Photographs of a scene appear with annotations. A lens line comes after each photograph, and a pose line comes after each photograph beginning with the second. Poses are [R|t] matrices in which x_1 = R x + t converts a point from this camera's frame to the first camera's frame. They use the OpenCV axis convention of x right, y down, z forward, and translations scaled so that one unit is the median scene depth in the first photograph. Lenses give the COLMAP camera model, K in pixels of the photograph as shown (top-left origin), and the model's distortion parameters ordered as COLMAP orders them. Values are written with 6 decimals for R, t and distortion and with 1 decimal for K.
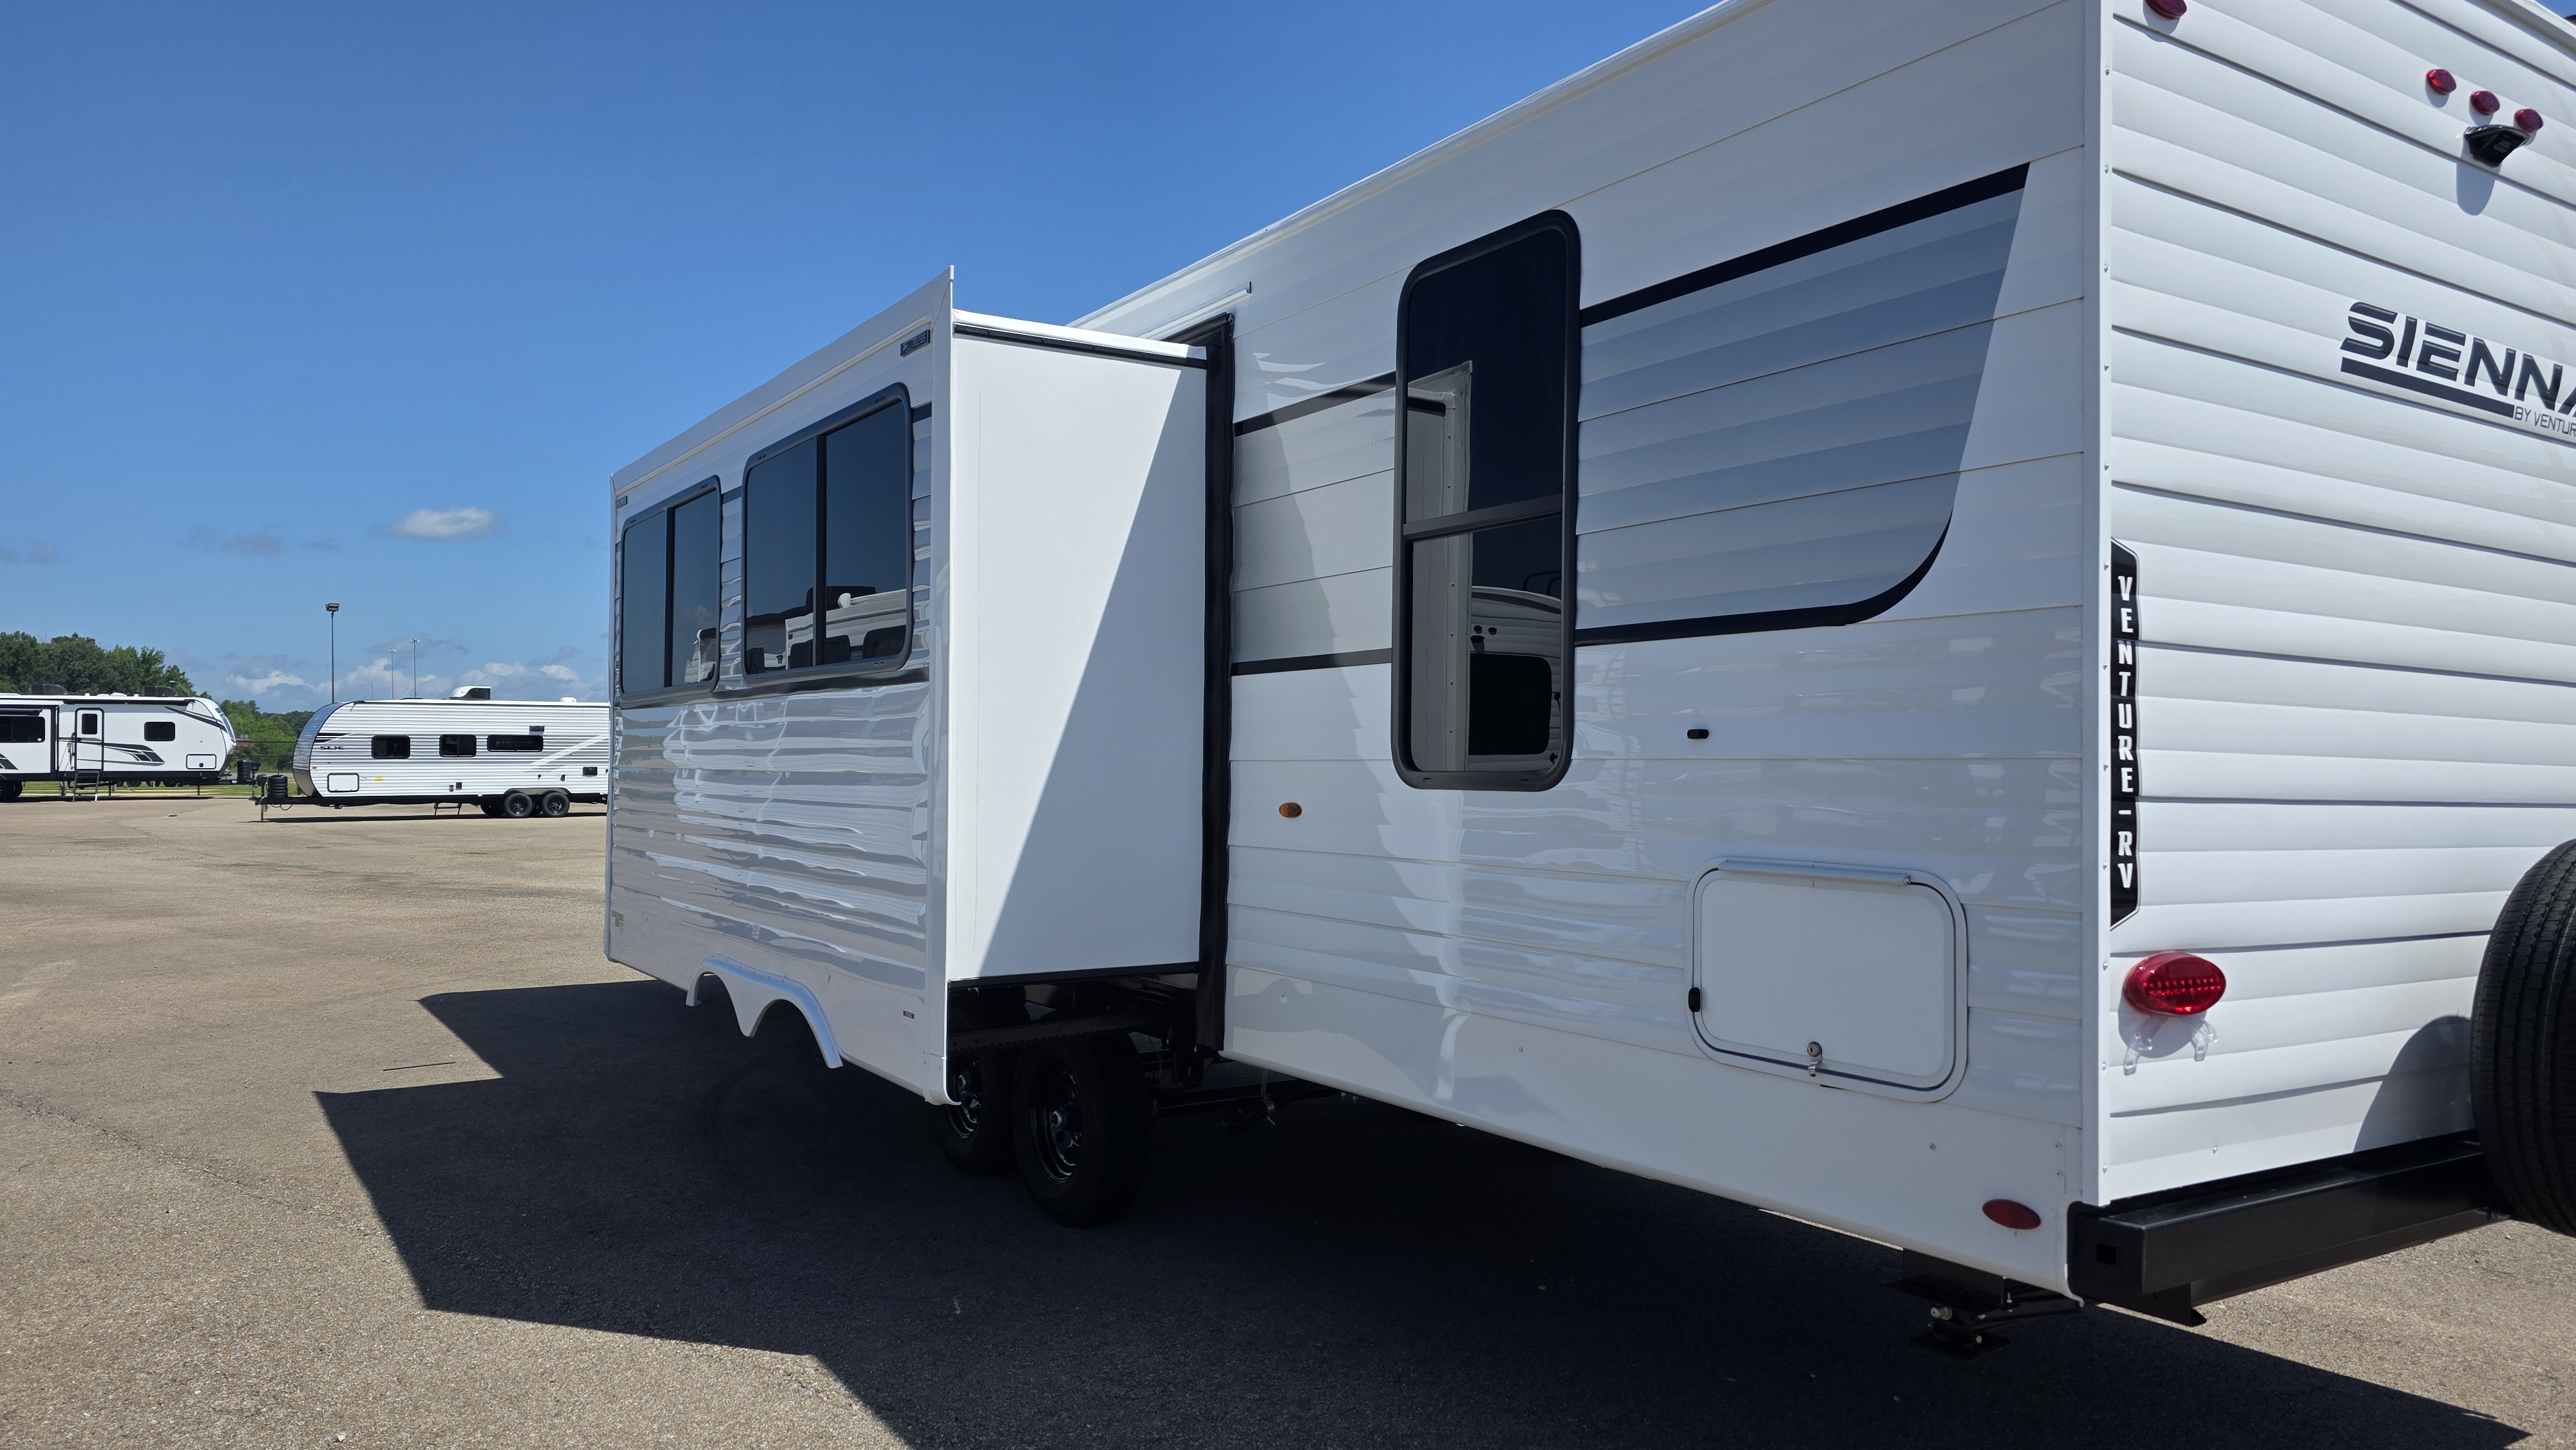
lens RADIAL K [[1838.9, 0, 1270.9], [0, 1838.9, 737.4], [0, 0, 1]] dist [0.020770, -0.017391]
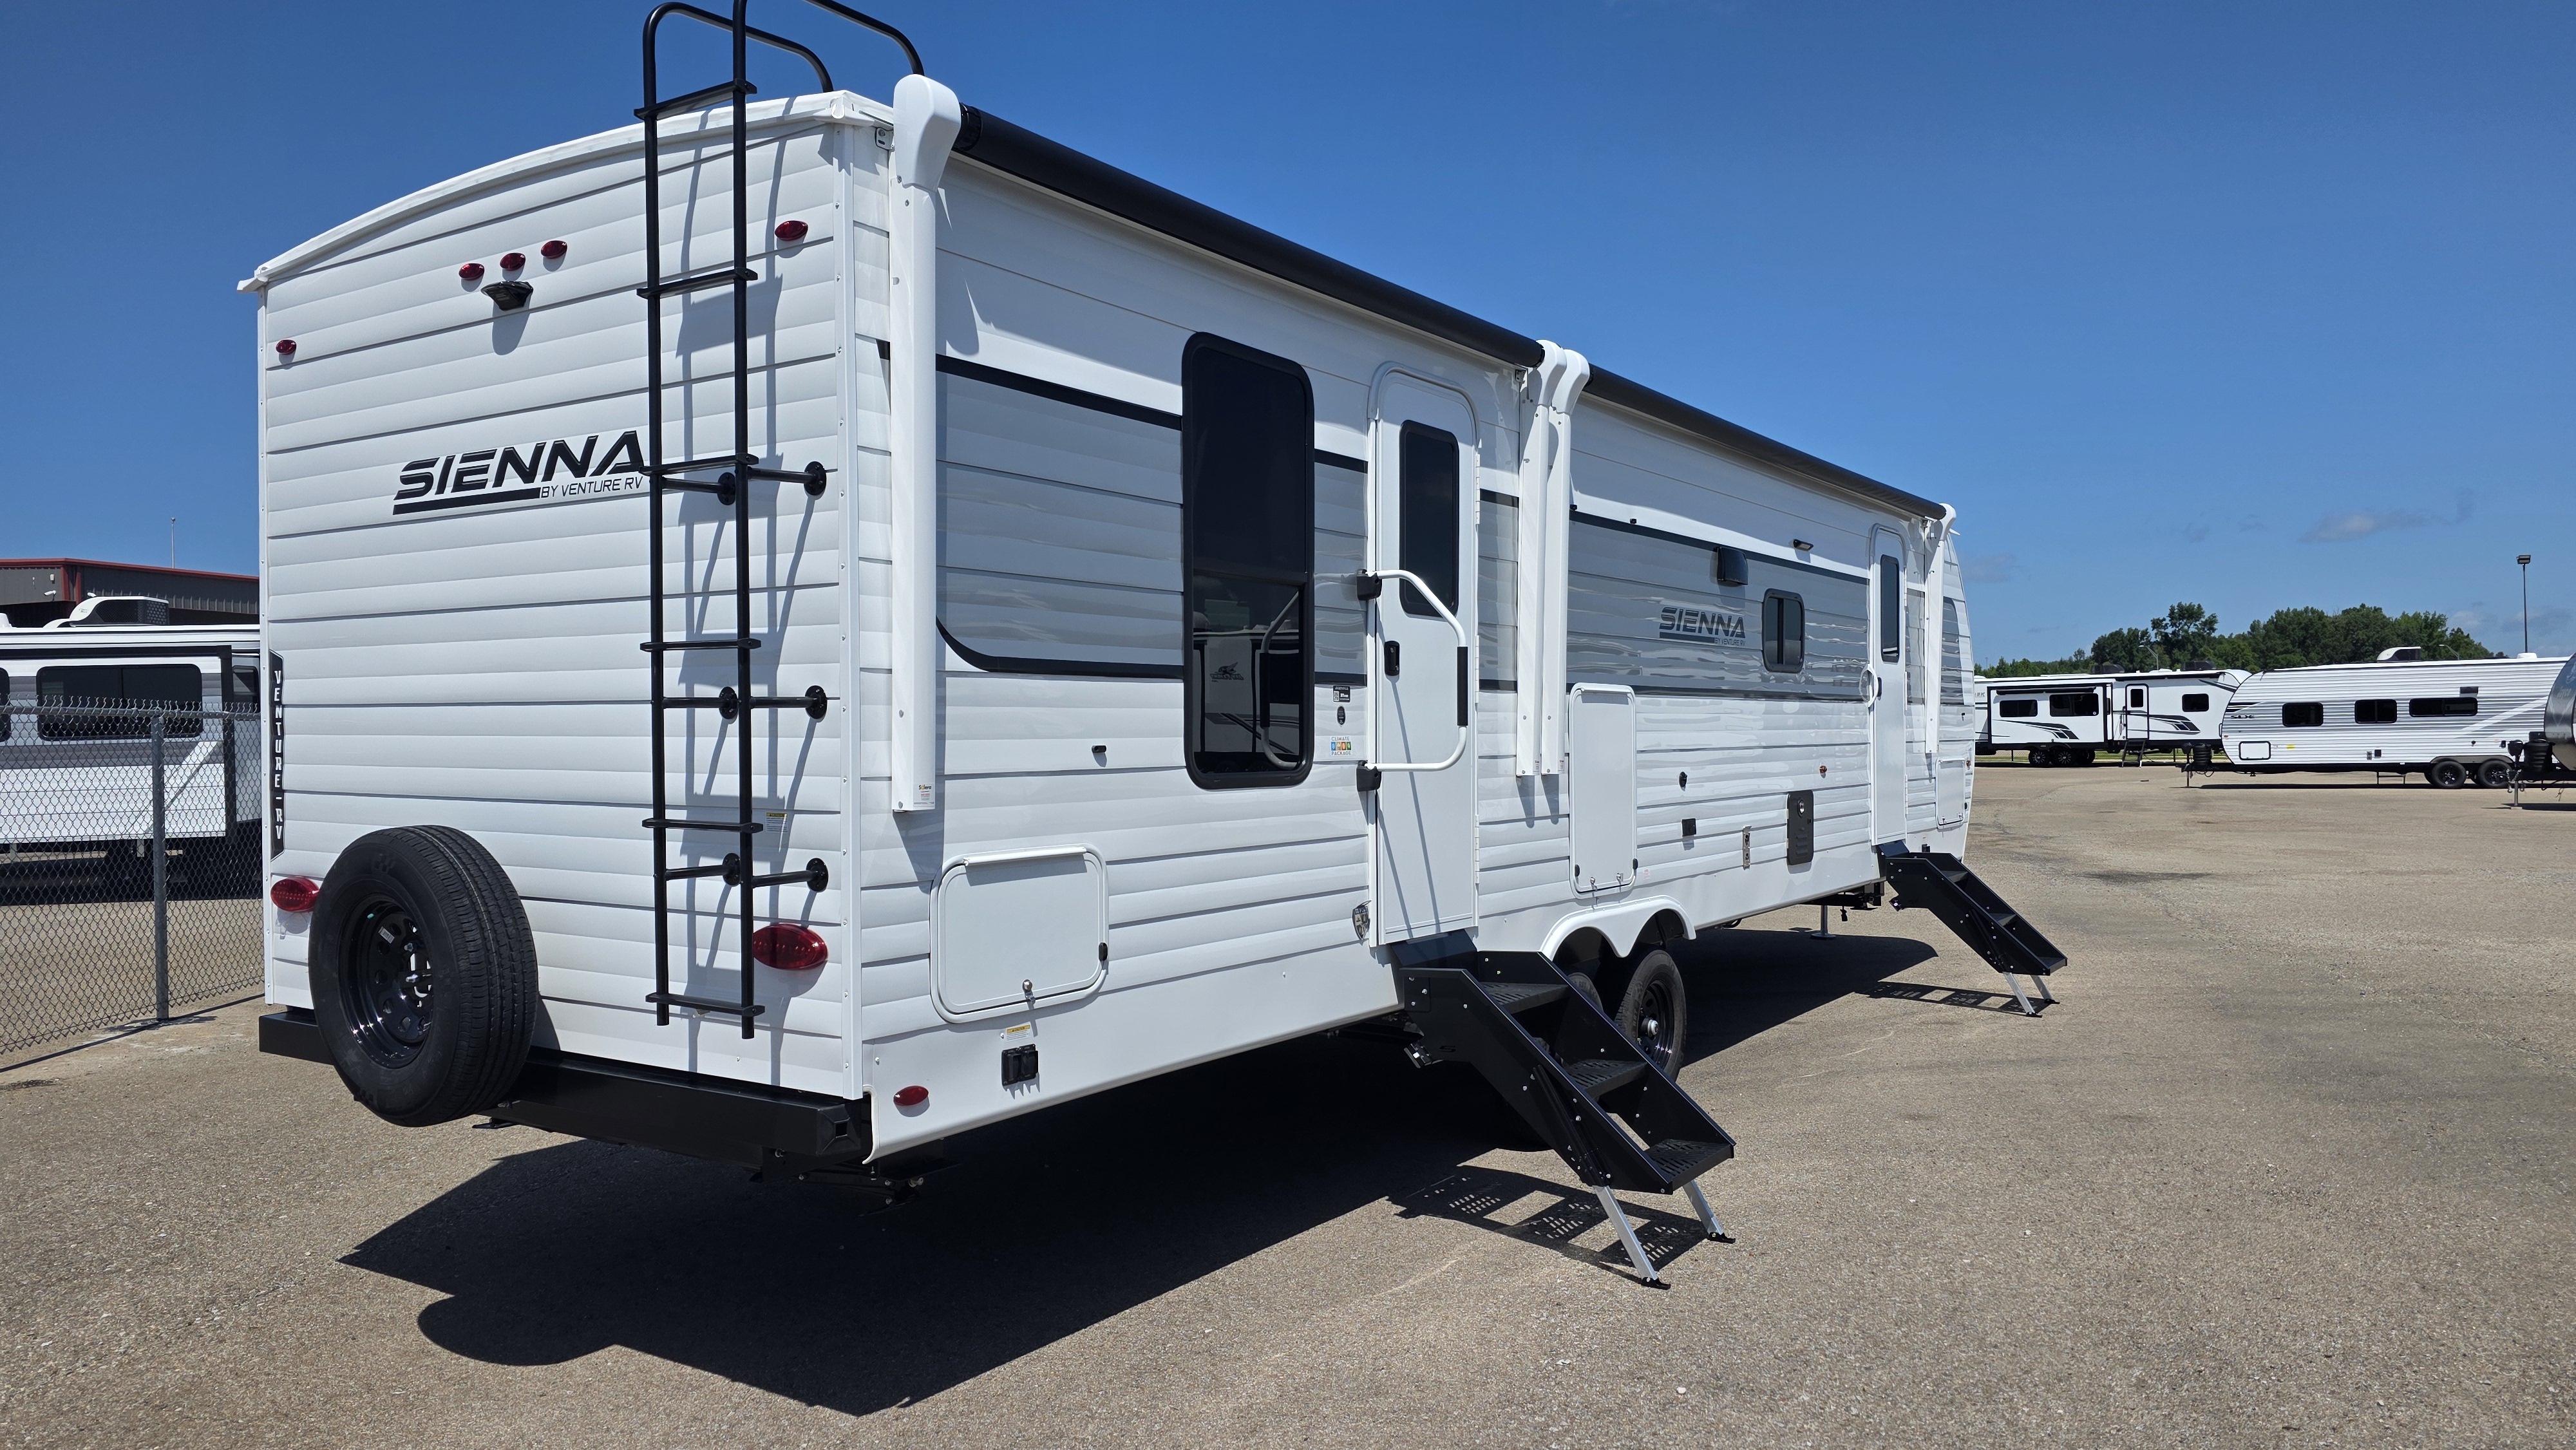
lens RADIAL K [[1838.9, 0, 1266.1], [0, 1838.9, 741.7], [0, 0, 1]] dist [0.020770, -0.017391]
pose [[0.356389, -0.007429, -0.934308, 0.250428], [0.028876, 0.999578, 0.003067, 0.000683], [0.933891, -0.028072, 0.356453, 0.124371]]
